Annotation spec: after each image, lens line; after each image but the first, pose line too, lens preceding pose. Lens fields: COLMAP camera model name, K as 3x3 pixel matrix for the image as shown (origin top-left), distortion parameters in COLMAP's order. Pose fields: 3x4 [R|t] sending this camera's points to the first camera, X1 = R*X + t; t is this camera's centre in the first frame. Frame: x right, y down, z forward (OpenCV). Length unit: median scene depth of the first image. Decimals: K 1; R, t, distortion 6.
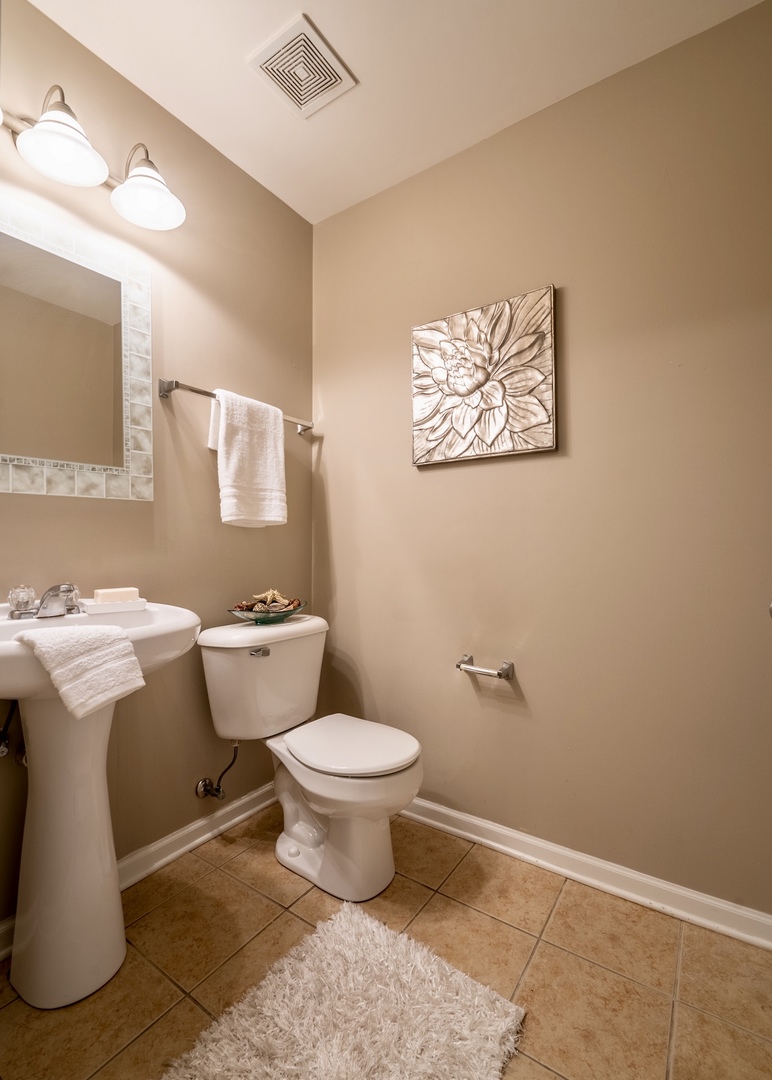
lens RADIAL K [[485.6, 0, 393.1], [0, 485.6, 538.3], [0, 0, 1]] dist [-0.009809, -0.001253]
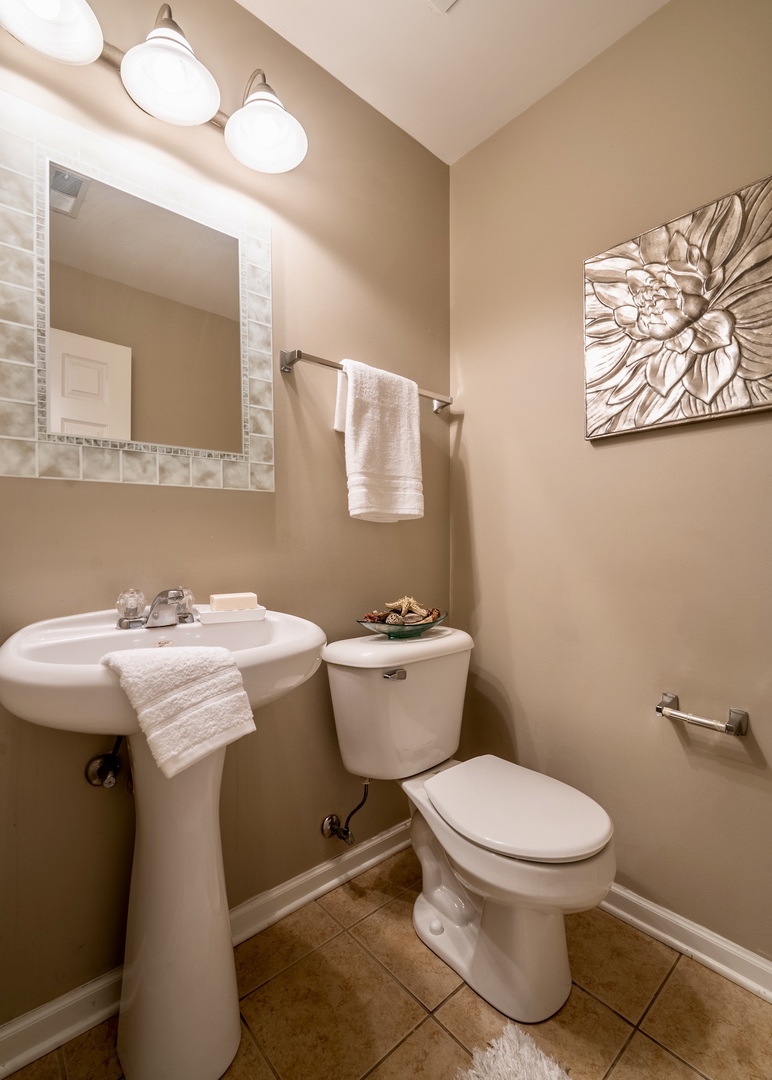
lens RADIAL K [[485.6, 0, 393.1], [0, 485.6, 538.3], [0, 0, 1]] dist [-0.009809, -0.001253]
pose [[0.970588, -0.001518, -0.240740, -0.080895], [0.002119, 0.999995, 0.002237, 0.004099], [0.240736, -0.002682, 0.970587, 0.208683]]
